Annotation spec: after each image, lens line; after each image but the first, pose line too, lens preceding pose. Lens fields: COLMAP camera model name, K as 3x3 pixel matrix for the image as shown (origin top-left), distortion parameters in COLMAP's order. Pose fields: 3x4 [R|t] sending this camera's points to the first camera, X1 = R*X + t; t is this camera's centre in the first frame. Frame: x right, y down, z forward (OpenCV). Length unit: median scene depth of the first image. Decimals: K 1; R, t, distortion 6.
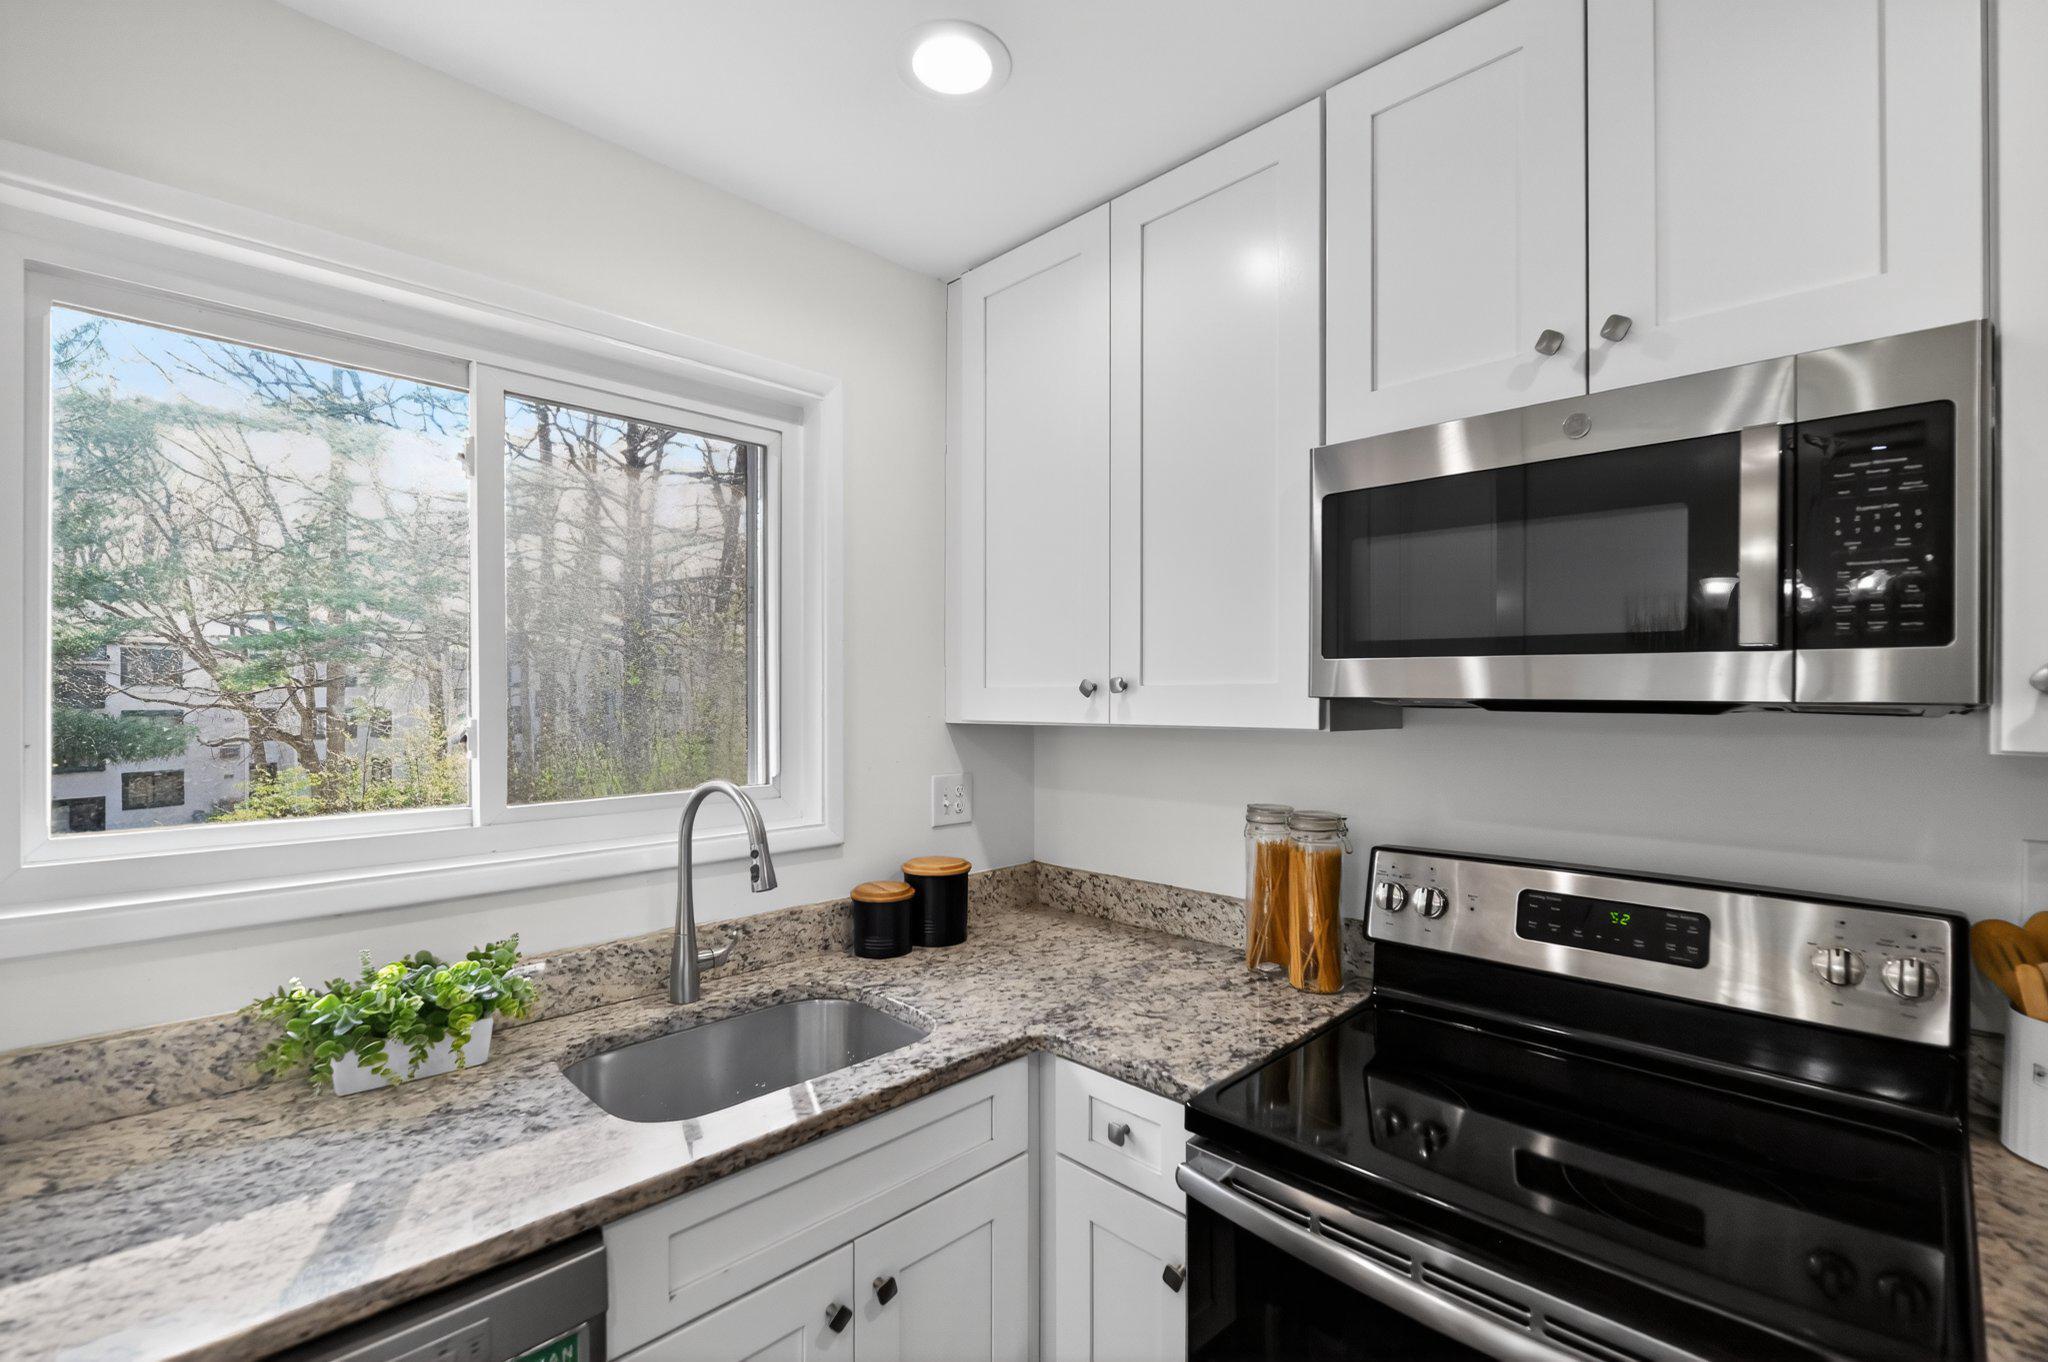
lens RADIAL K [[897.6, 0, 1036.3], [0, 897.6, 699.9], [0, 0, 1]] dist [-0.010142, -0.001400]
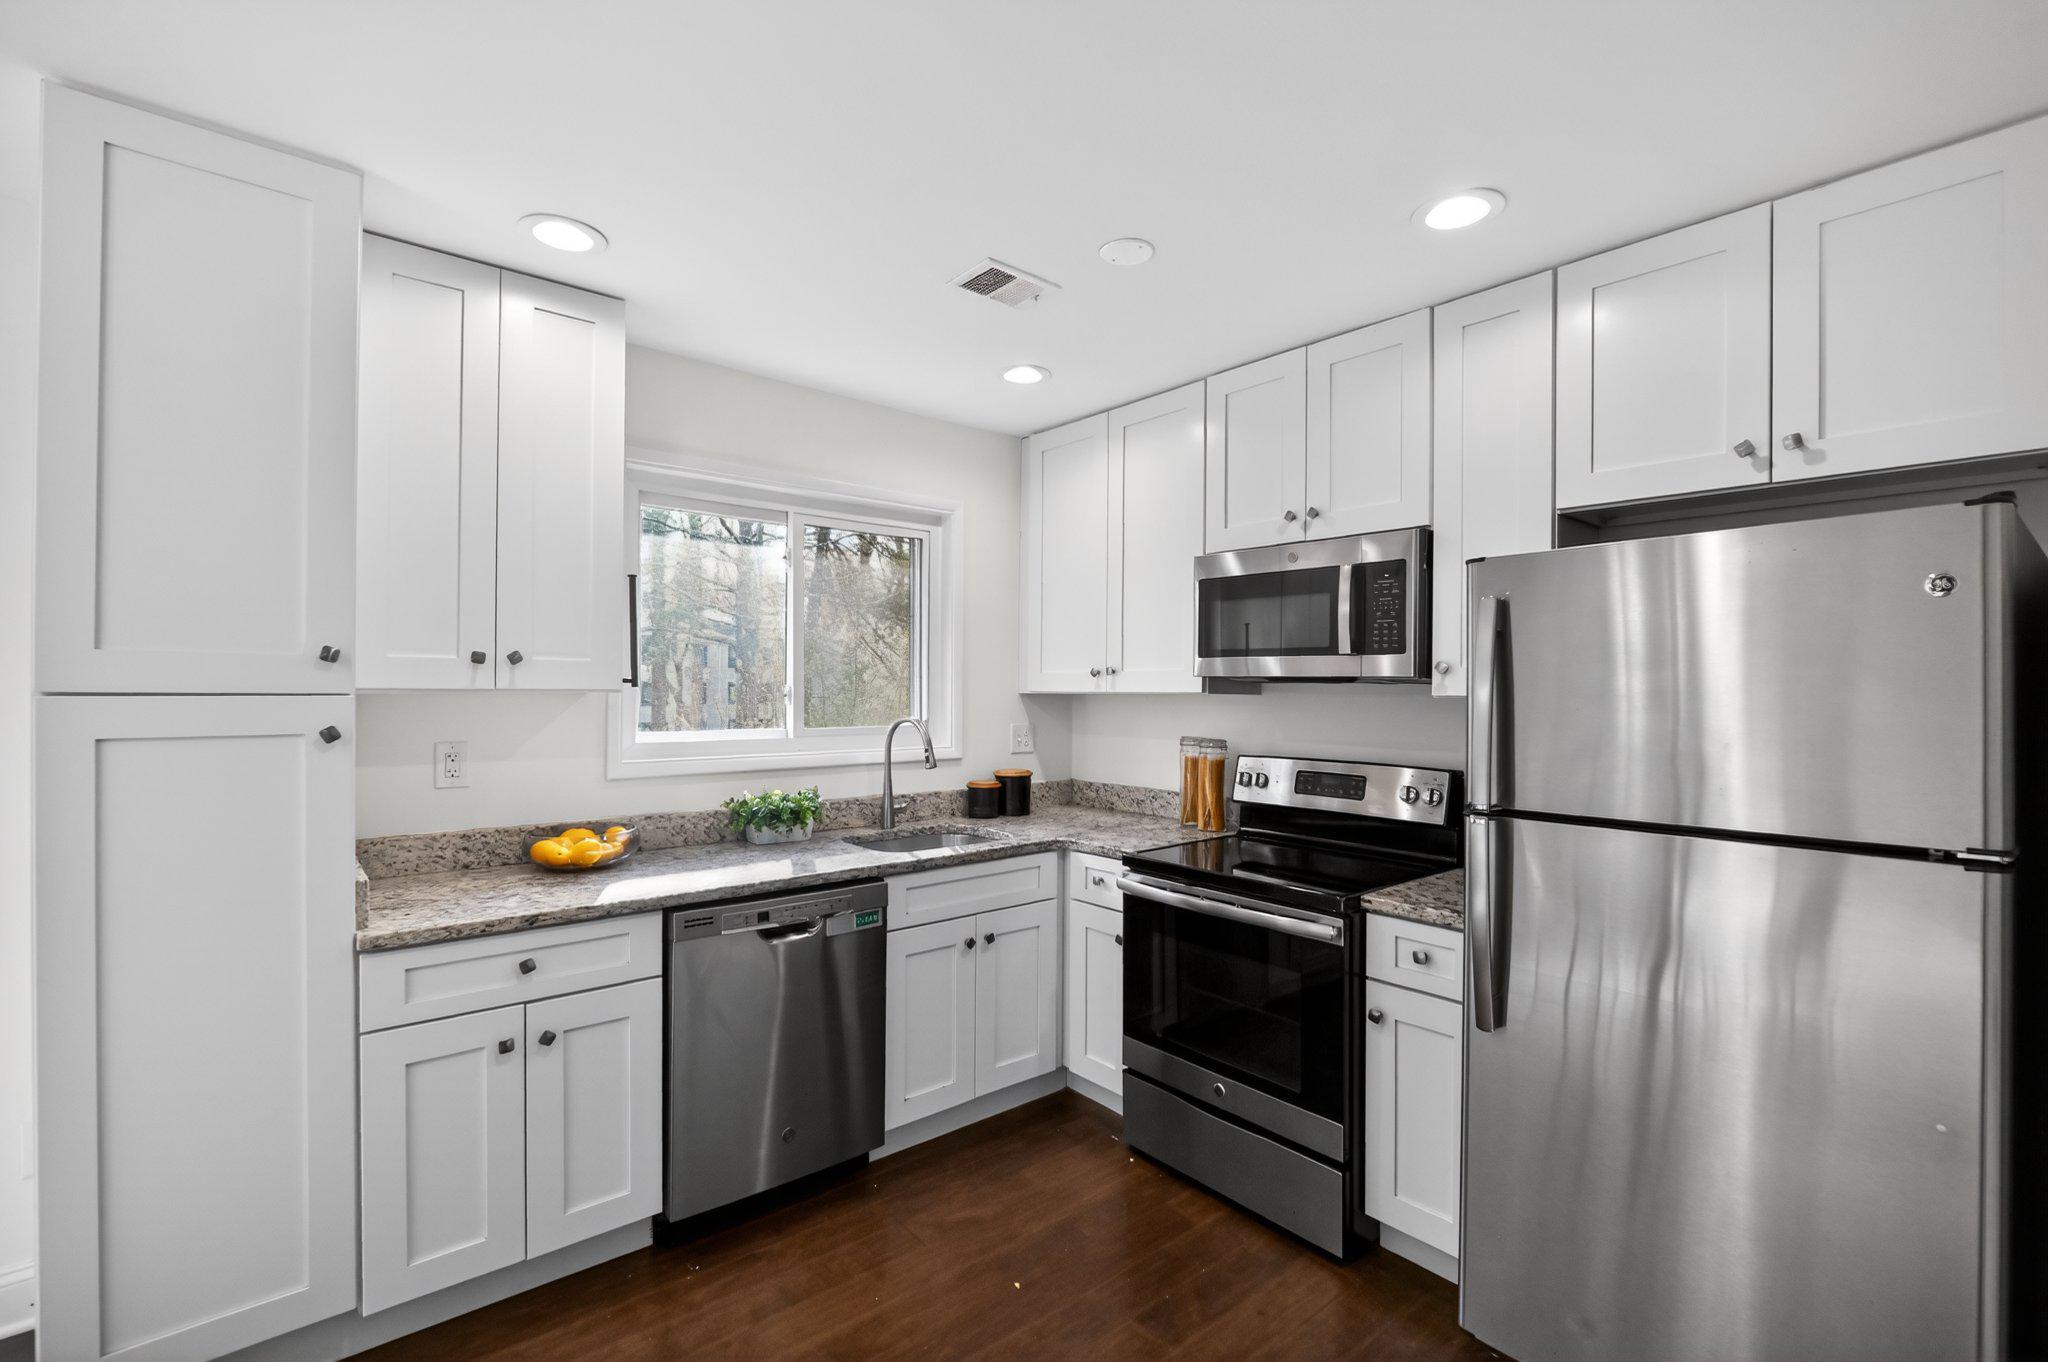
lens RADIAL K [[897.6, 0, 1034.6], [0, 897.6, 691.7], [0, 0, 1]] dist [-0.010142, -0.001400]
pose [[0.996280, 0.005939, -0.085966, 0.114804], [-0.006131, 0.999979, -0.001960, 0.037628], [0.085953, 0.002480, 0.996296, -1.065227]]
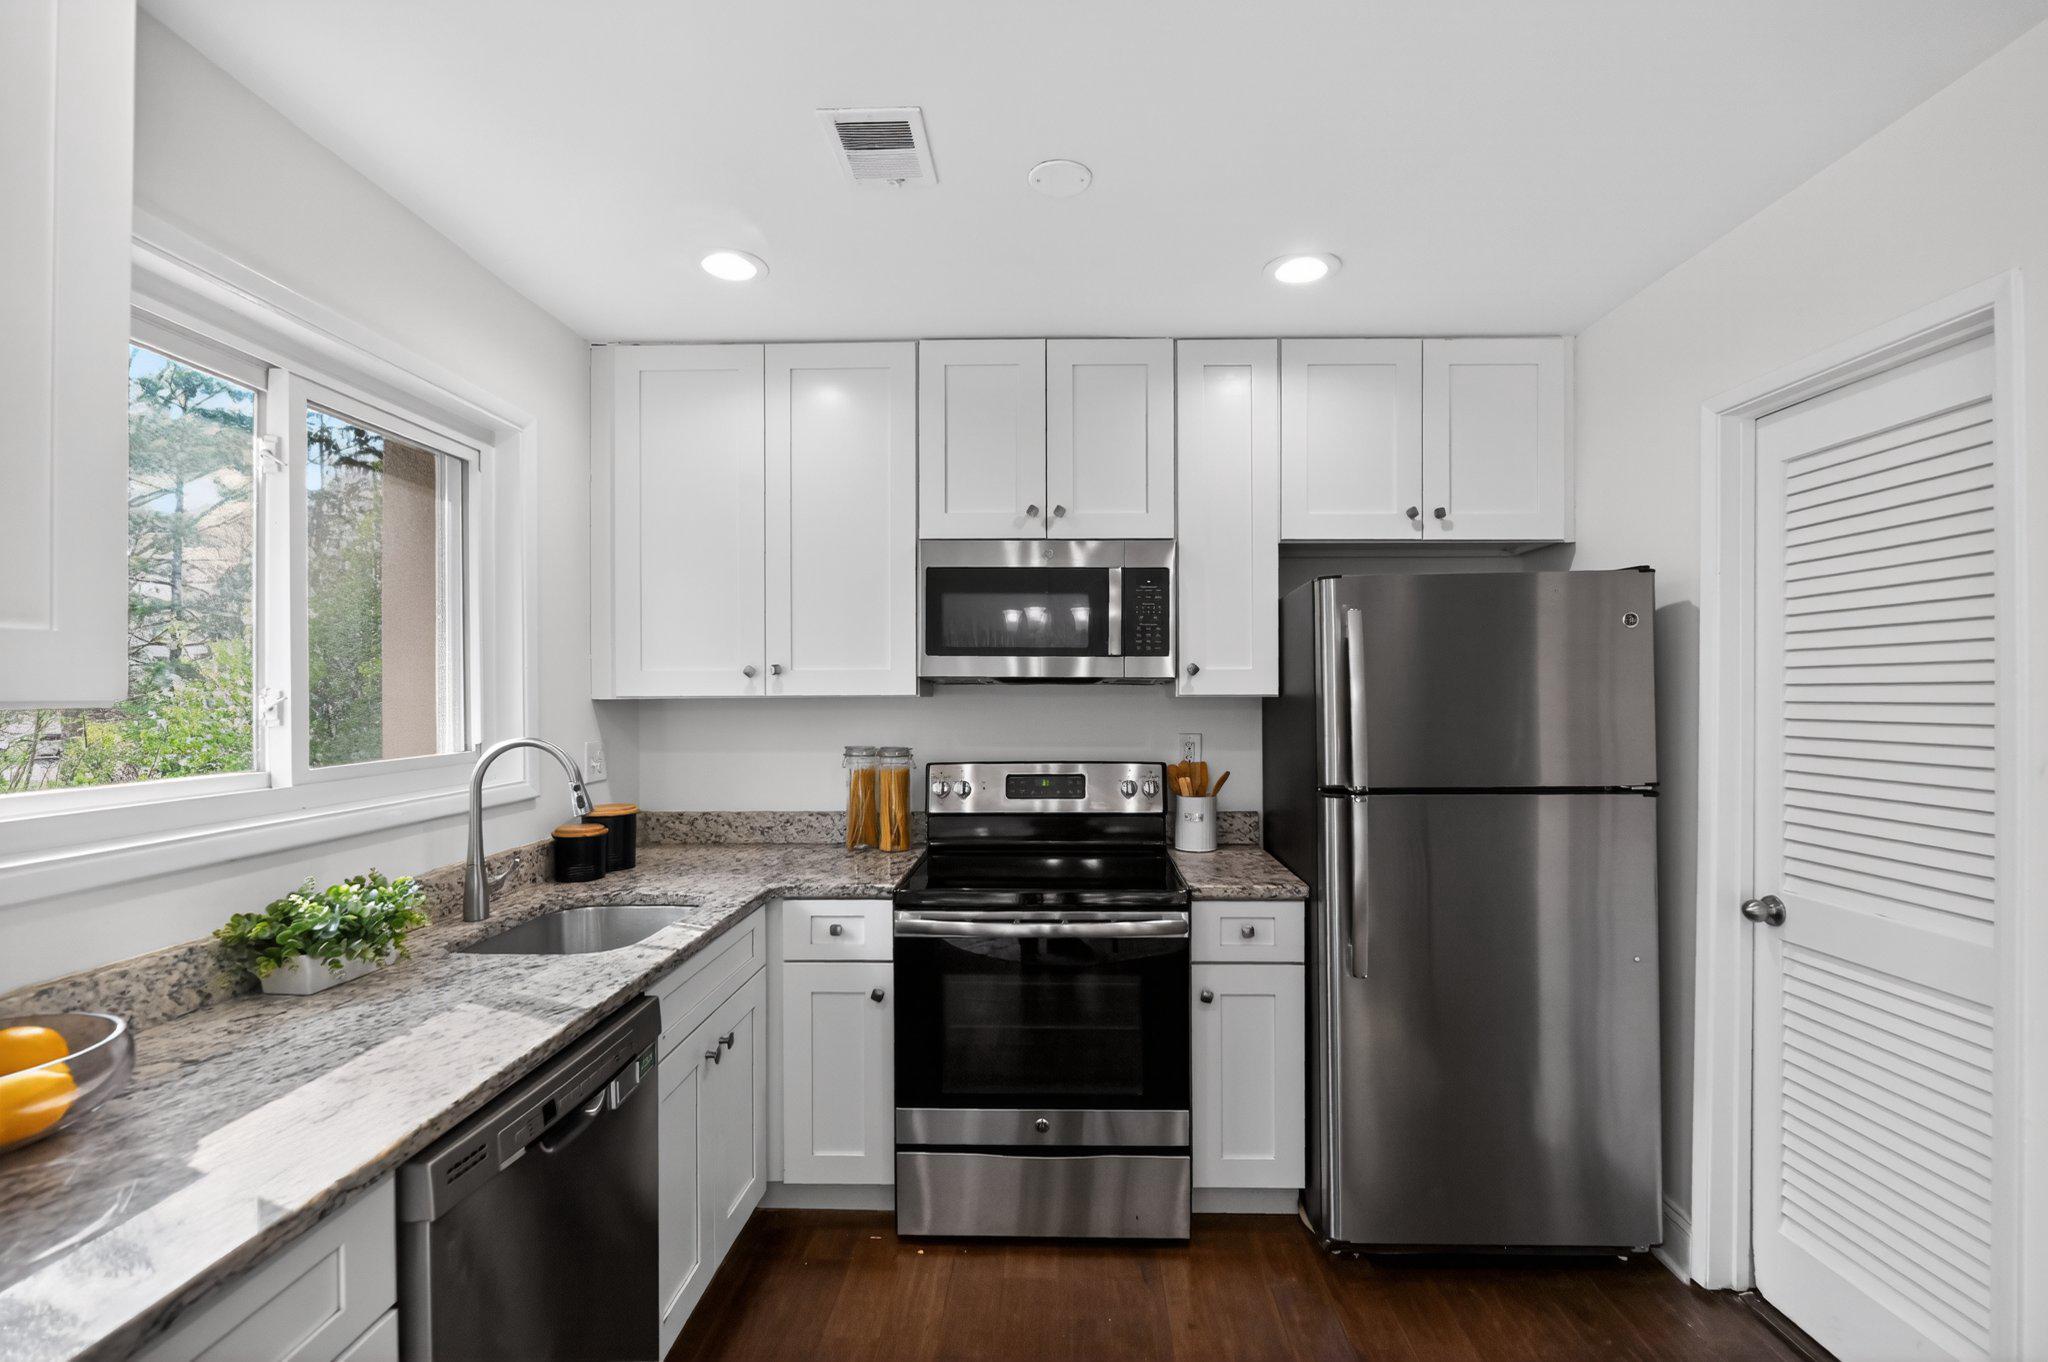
lens RADIAL K [[897.6, 0, 1040.3], [0, 897.6, 695.4], [0, 0, 1]] dist [-0.010142, -0.001400]
pose [[0.726351, -0.004516, 0.687309, -0.747241], [0.007274, 0.999973, -0.001117, 0.038027], [-0.687285, 0.005811, 0.726365, -0.479919]]
